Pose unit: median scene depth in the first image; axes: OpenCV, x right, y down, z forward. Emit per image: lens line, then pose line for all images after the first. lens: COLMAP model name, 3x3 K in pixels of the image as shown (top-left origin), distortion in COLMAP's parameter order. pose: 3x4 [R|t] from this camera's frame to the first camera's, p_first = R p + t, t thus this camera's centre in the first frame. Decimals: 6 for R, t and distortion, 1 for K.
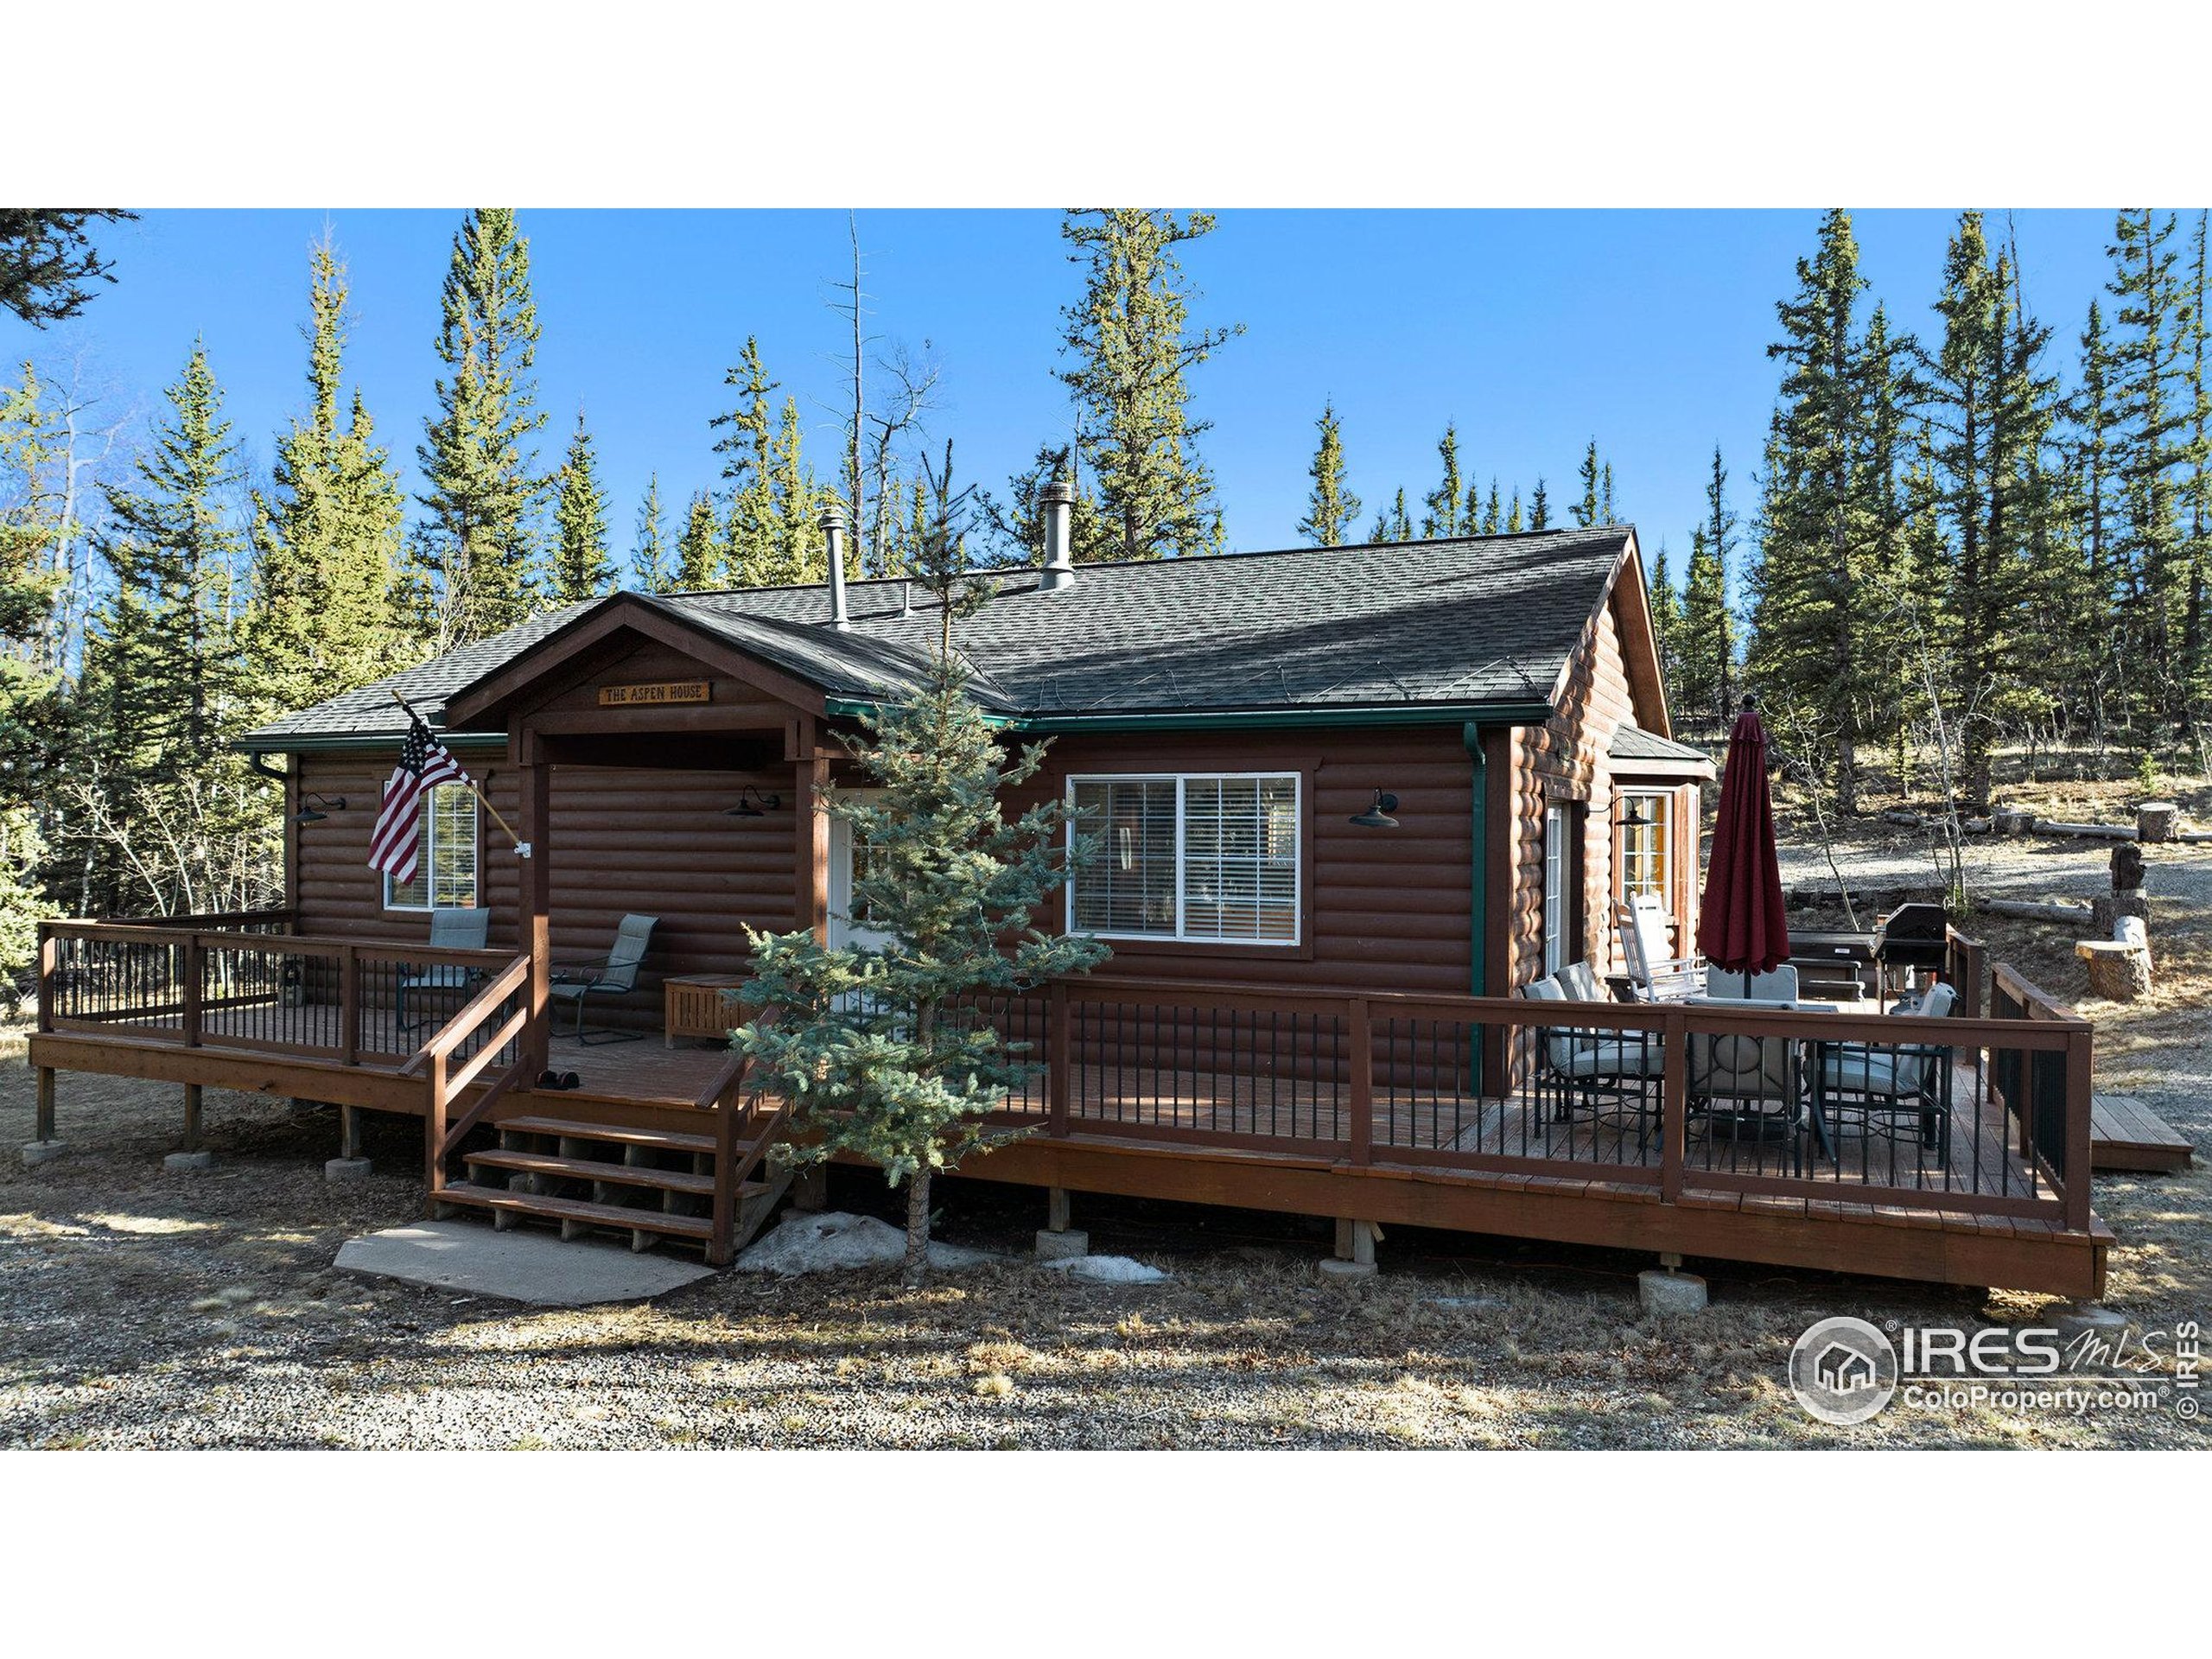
lens RADIAL K [[1496.7, 0, 1092.7], [0, 1496.7, 819.8], [0, 0, 1]] dist [-0.013401, -0.002393]
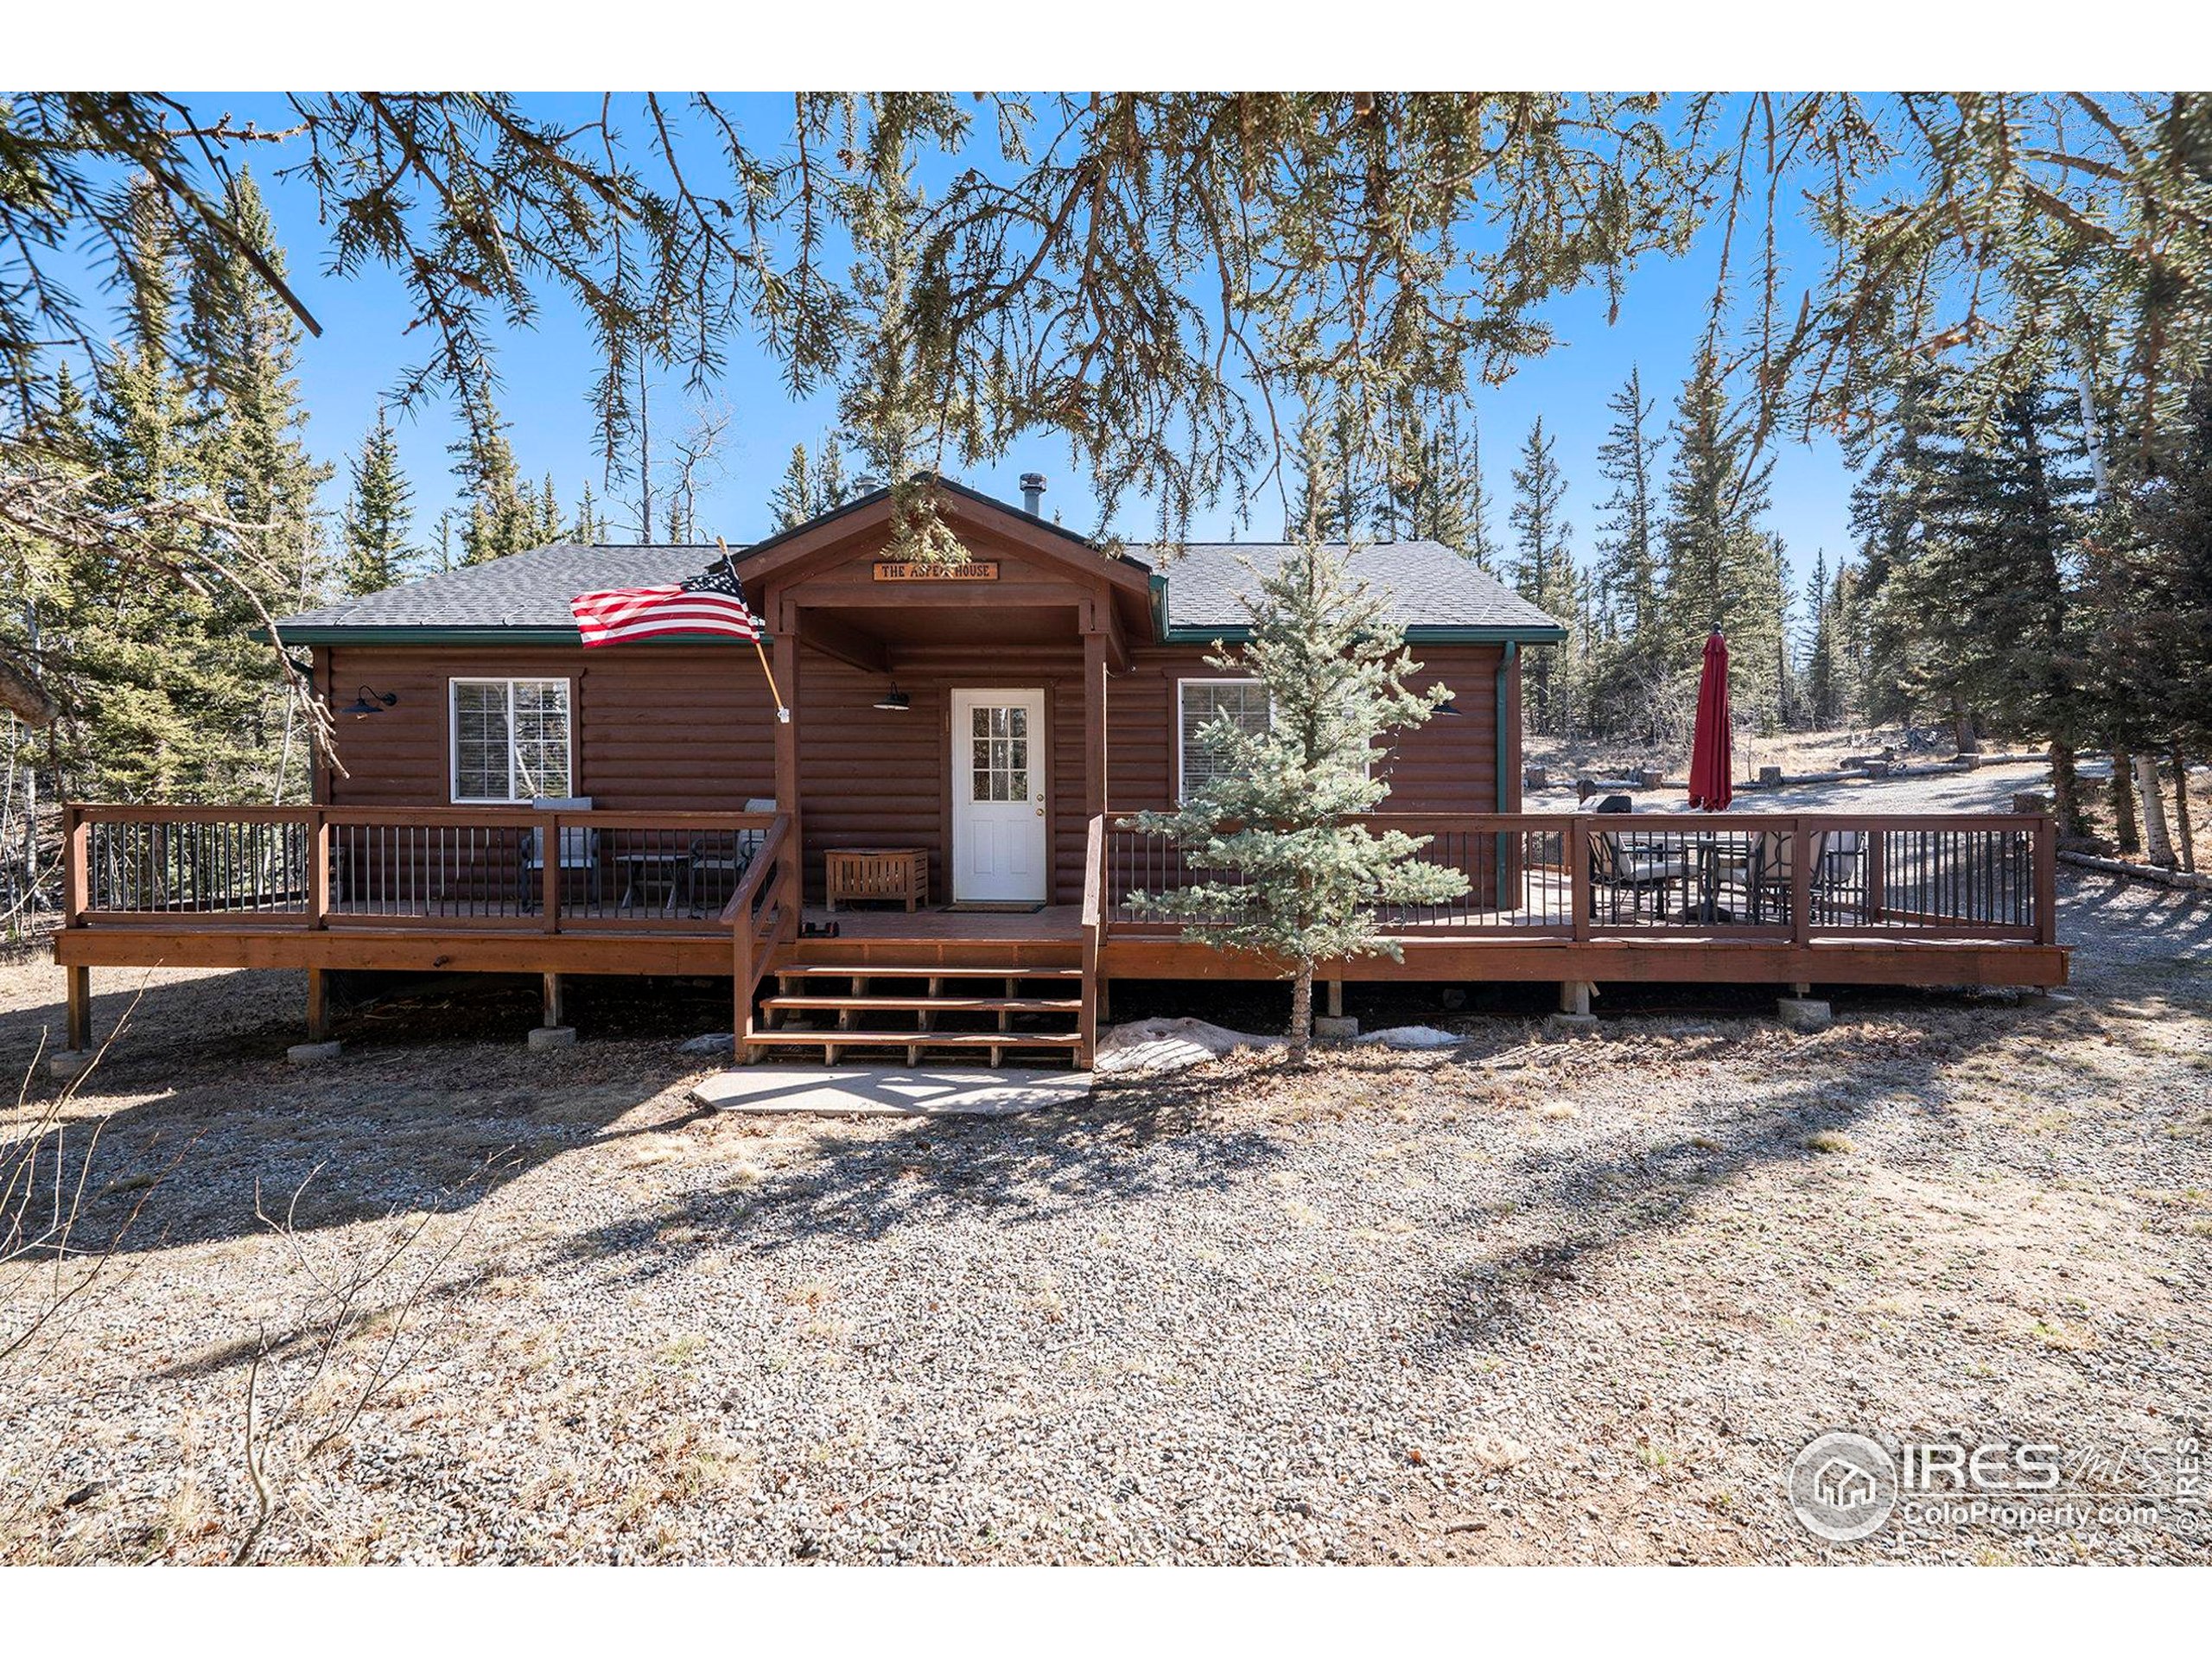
lens RADIAL K [[1023.0, 0, 1108.0], [0, 1023.0, 821.7], [0, 0, 1]] dist [0.004101, -0.000880]
pose [[0.927173, -0.009432, 0.374515, -0.466935], [0.001363, 0.999761, 0.021804, 0.084615], [-0.374632, -0.019705, 0.926964, 0.255755]]
